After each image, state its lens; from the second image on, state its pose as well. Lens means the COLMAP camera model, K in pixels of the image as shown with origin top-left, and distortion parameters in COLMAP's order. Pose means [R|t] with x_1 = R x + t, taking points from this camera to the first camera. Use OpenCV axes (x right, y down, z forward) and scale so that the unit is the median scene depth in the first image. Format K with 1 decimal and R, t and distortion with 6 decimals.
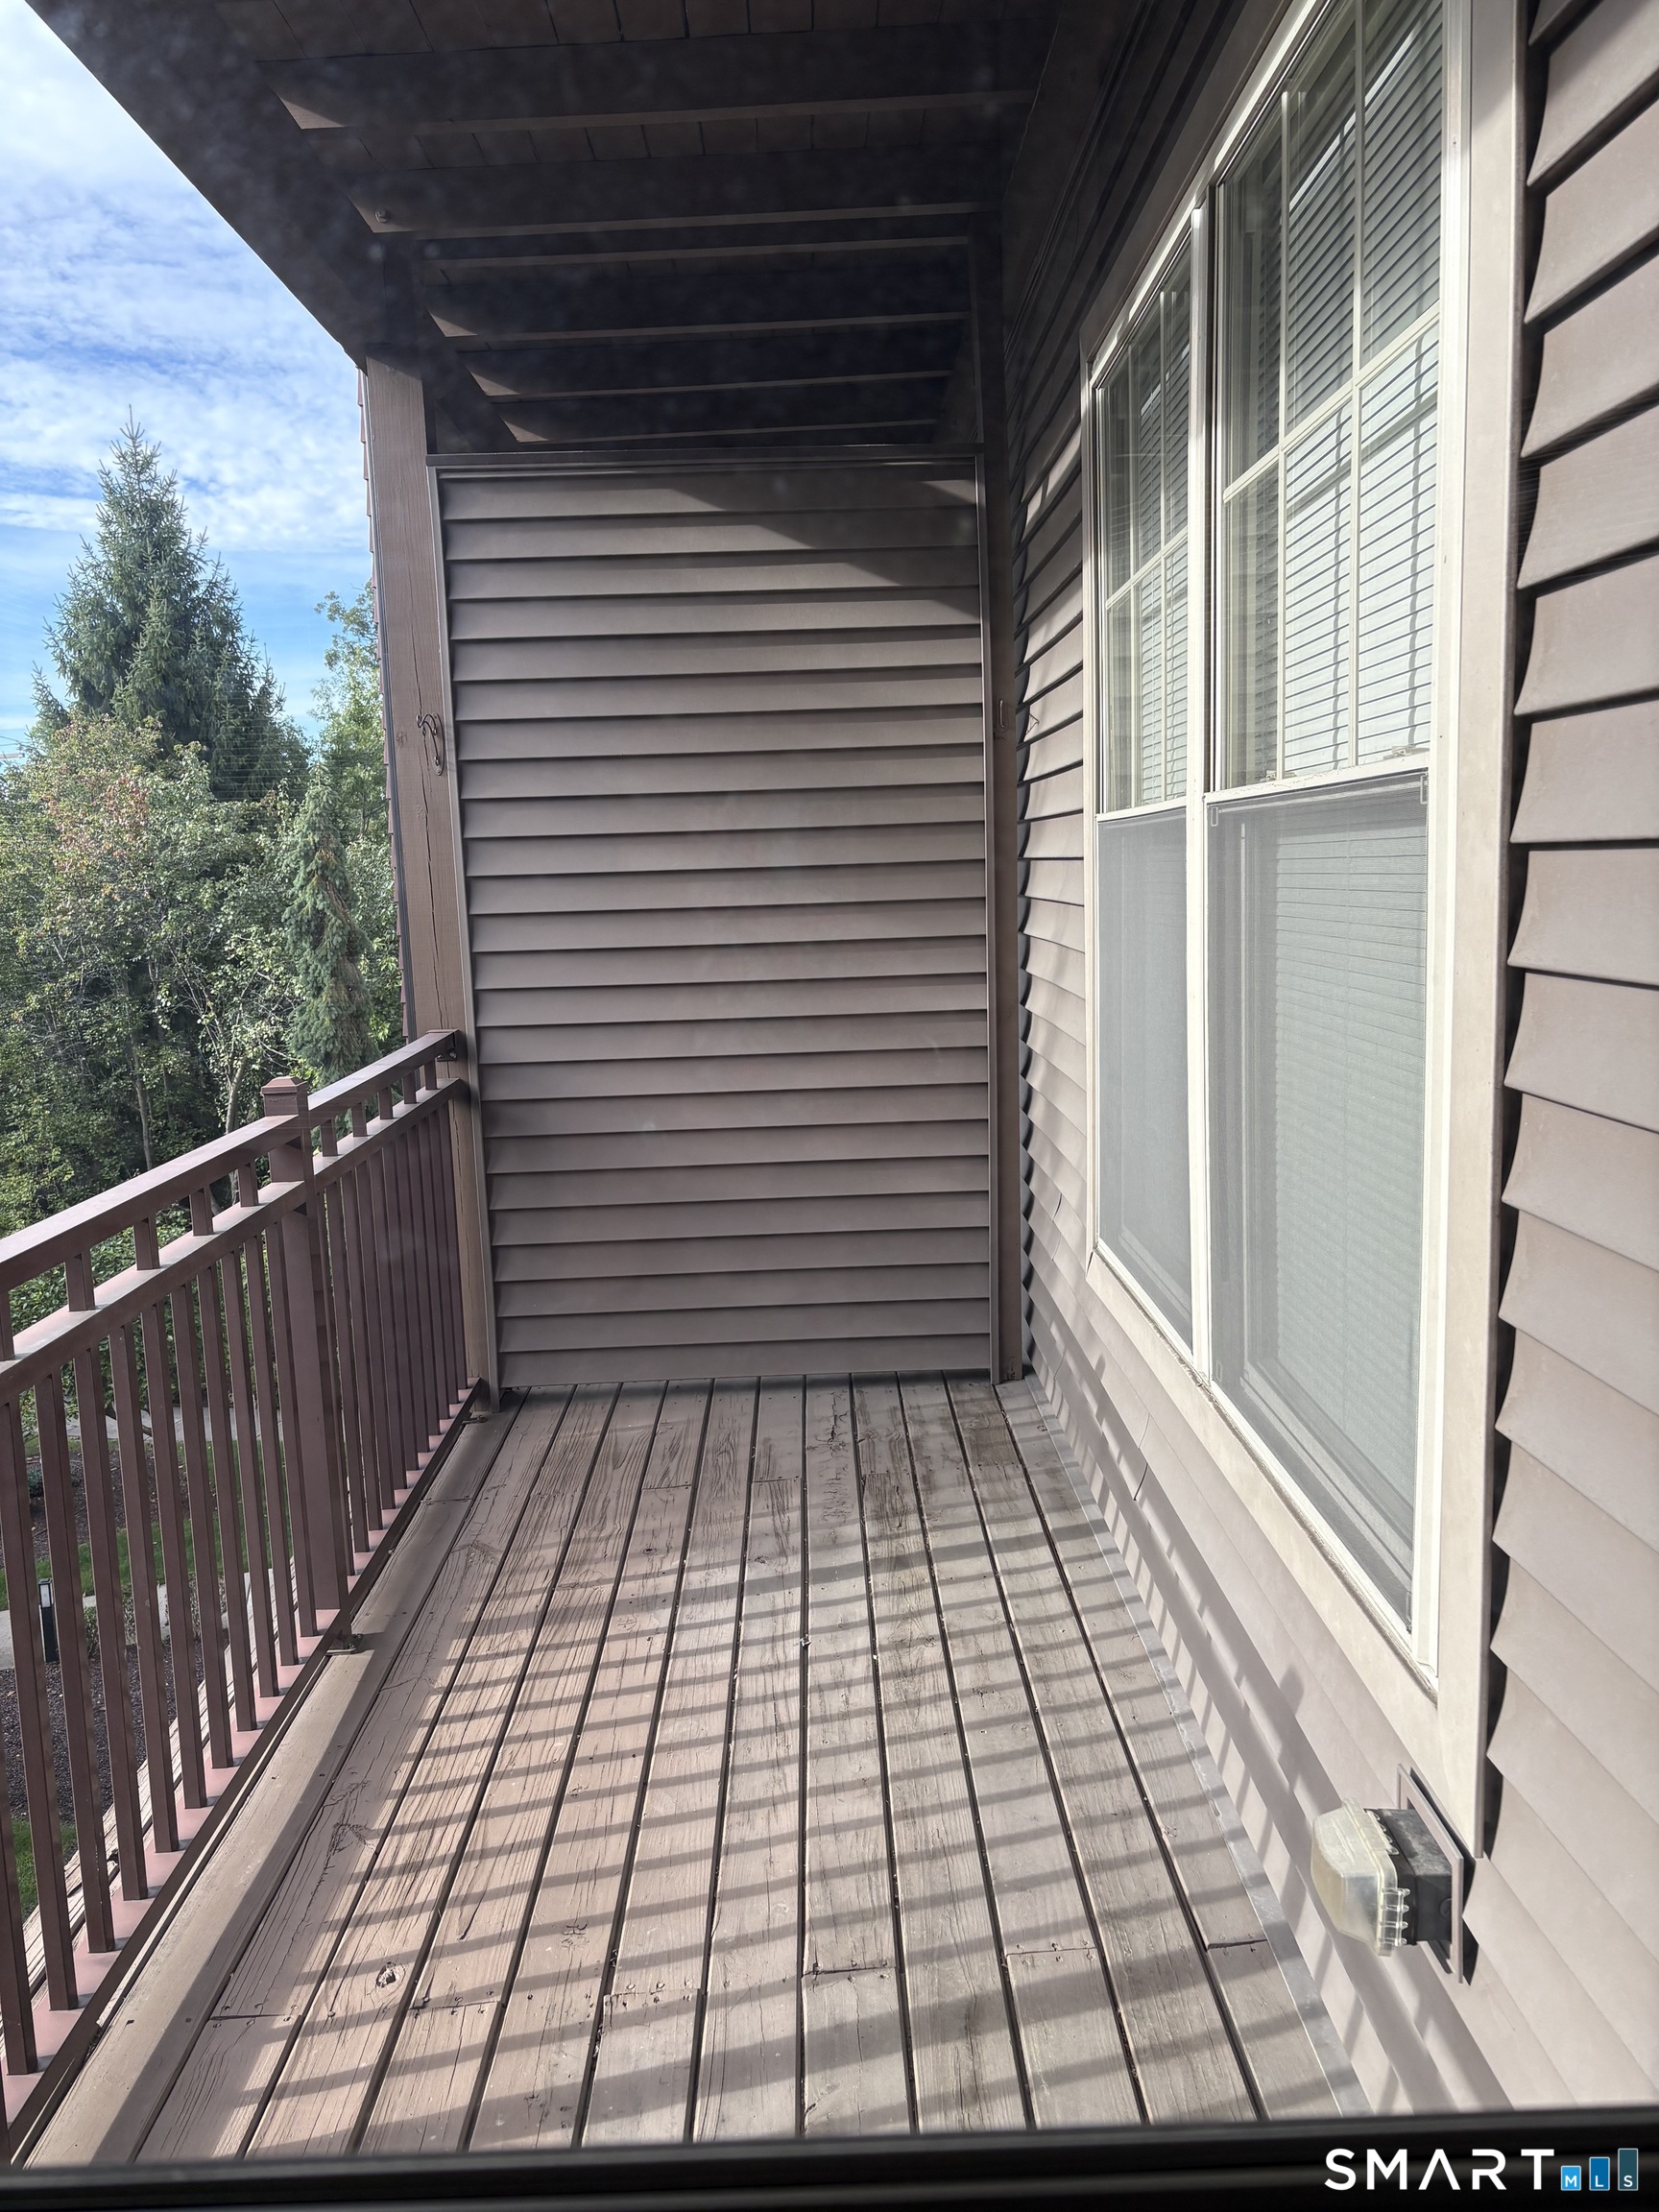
lens RADIAL K [[1678.7, 0, 824.3], [0, 1678.7, 1095.8], [0, 0, 1]] dist [-0.004677, -0.002433]
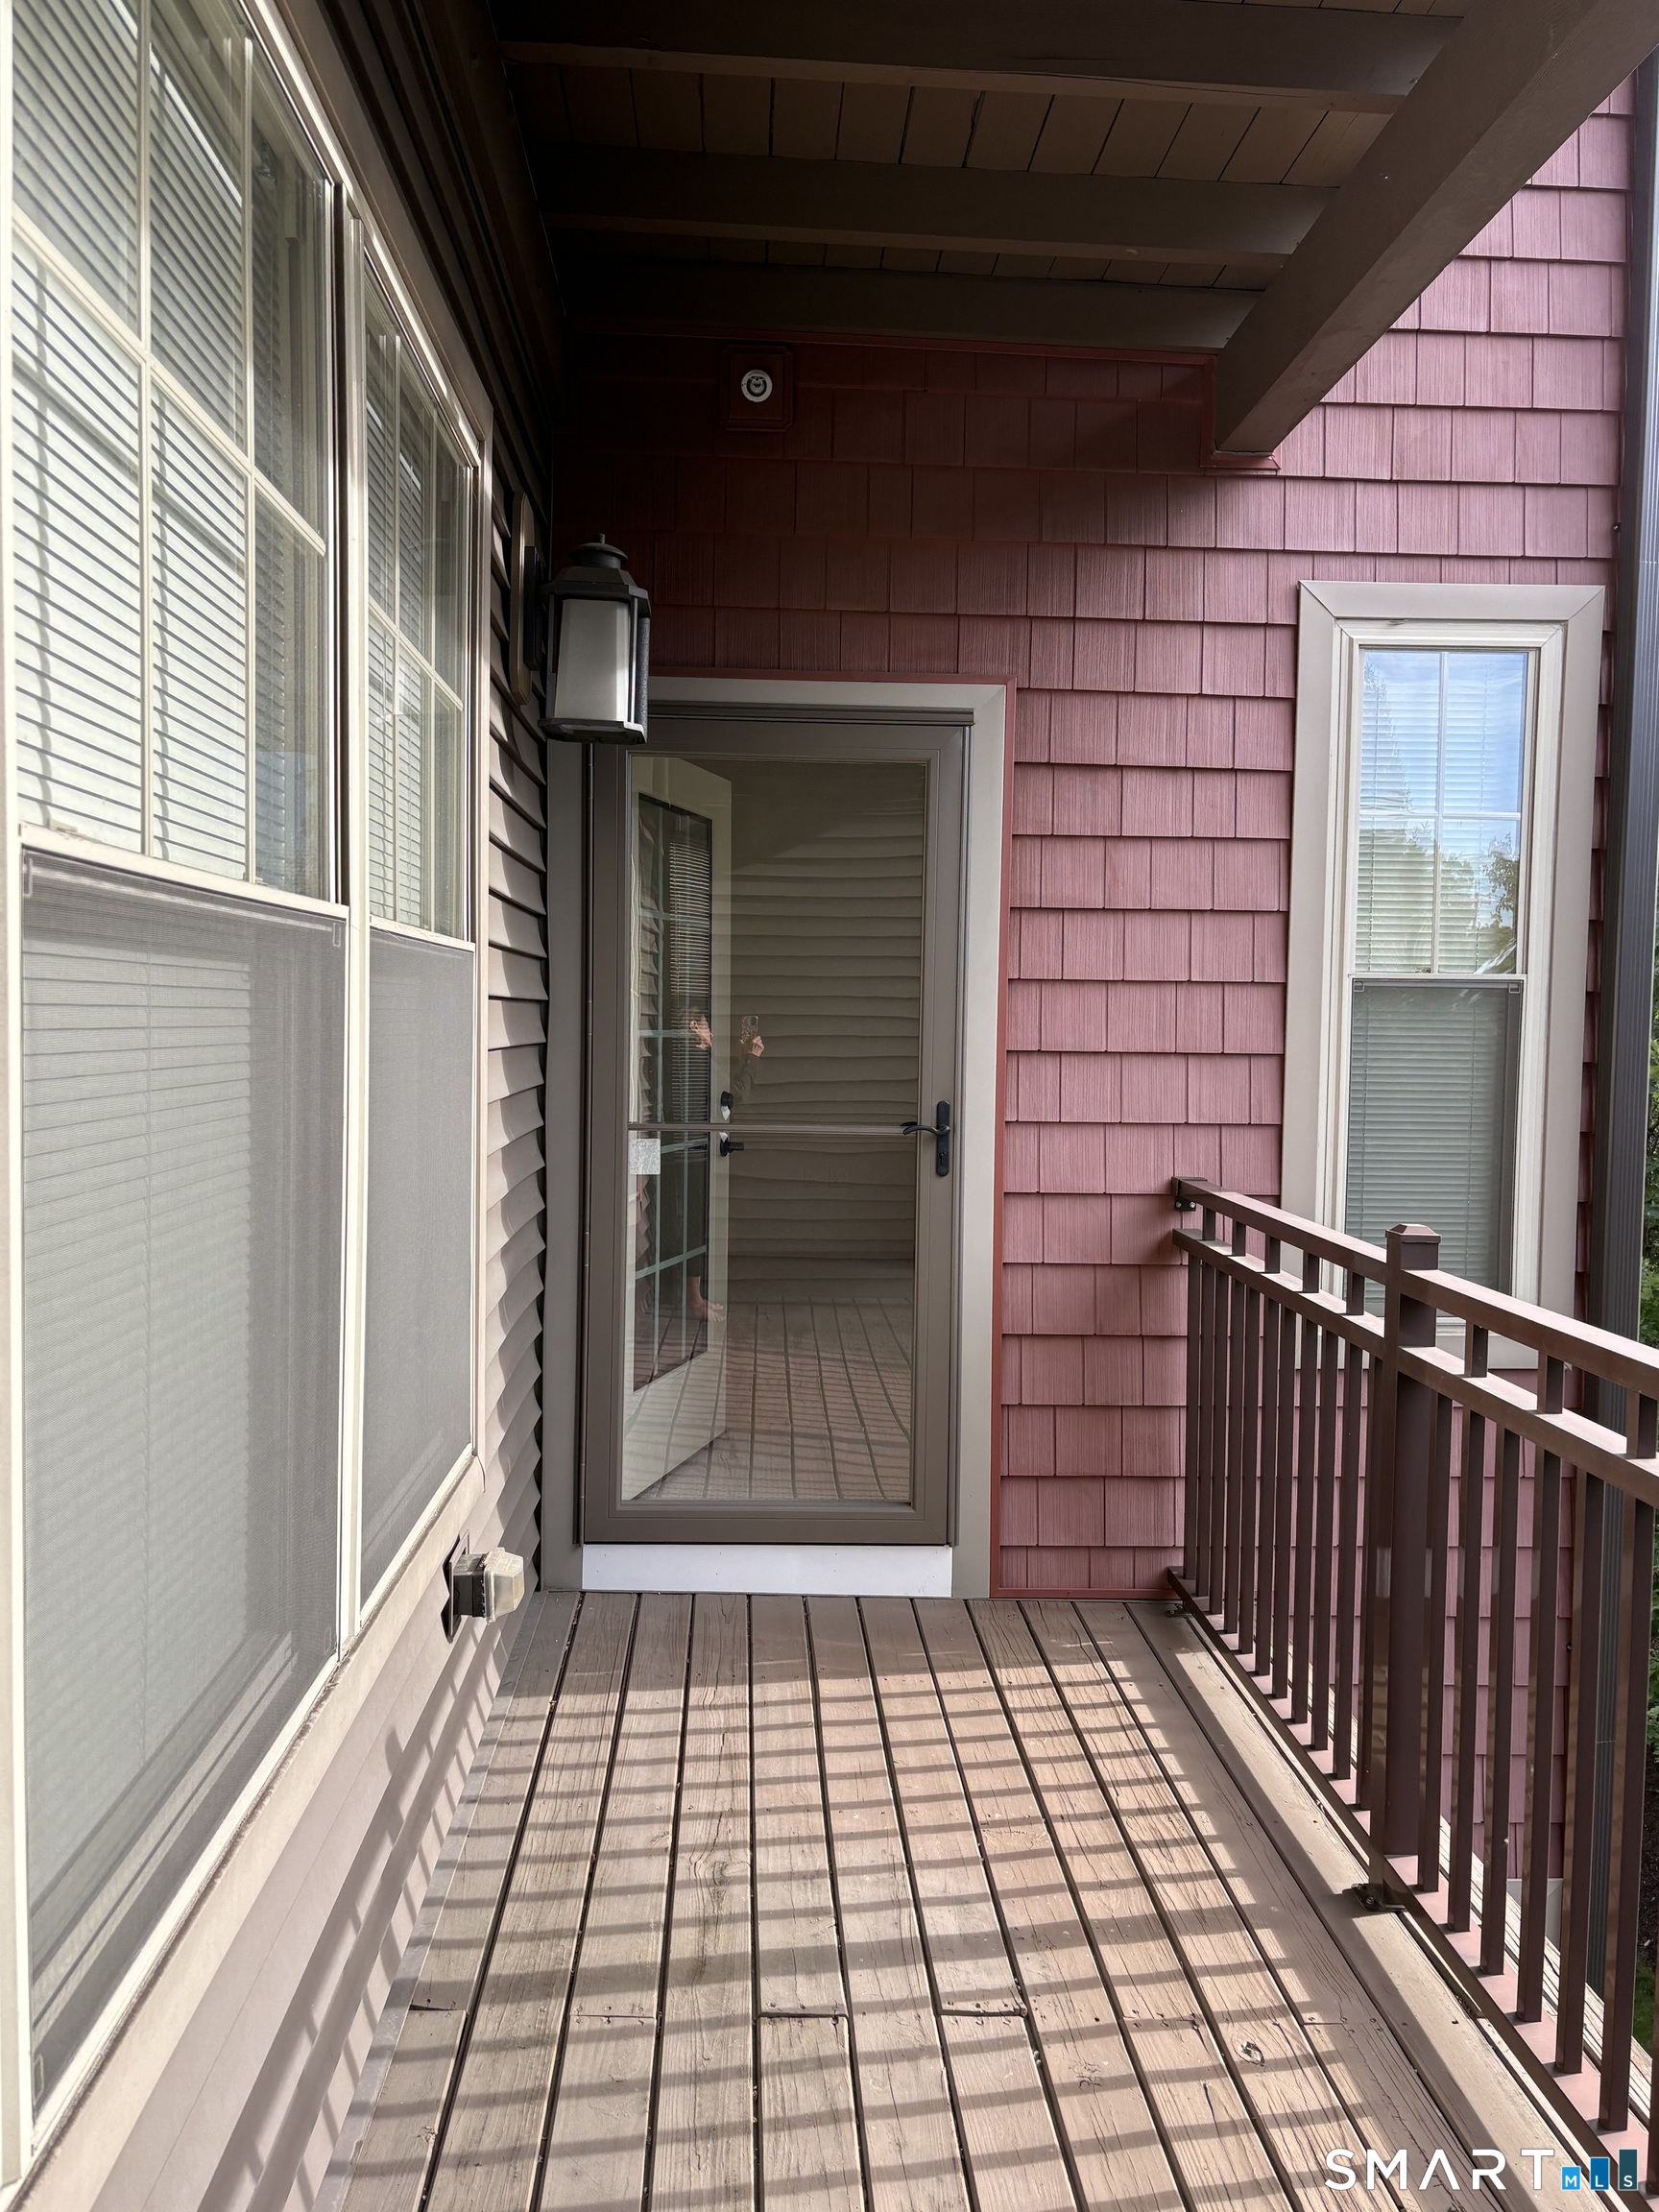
lens RADIAL K [[1678.7, 0, 825.1], [0, 1678.7, 1111.1], [0, 0, 1]] dist [-0.004677, -0.002433]
pose [[-0.999050, 0.014393, -0.041127, 0.036432], [0.006342, 0.981848, 0.189561, -0.243064], [0.043109, 0.189120, -0.981007, 1.903415]]
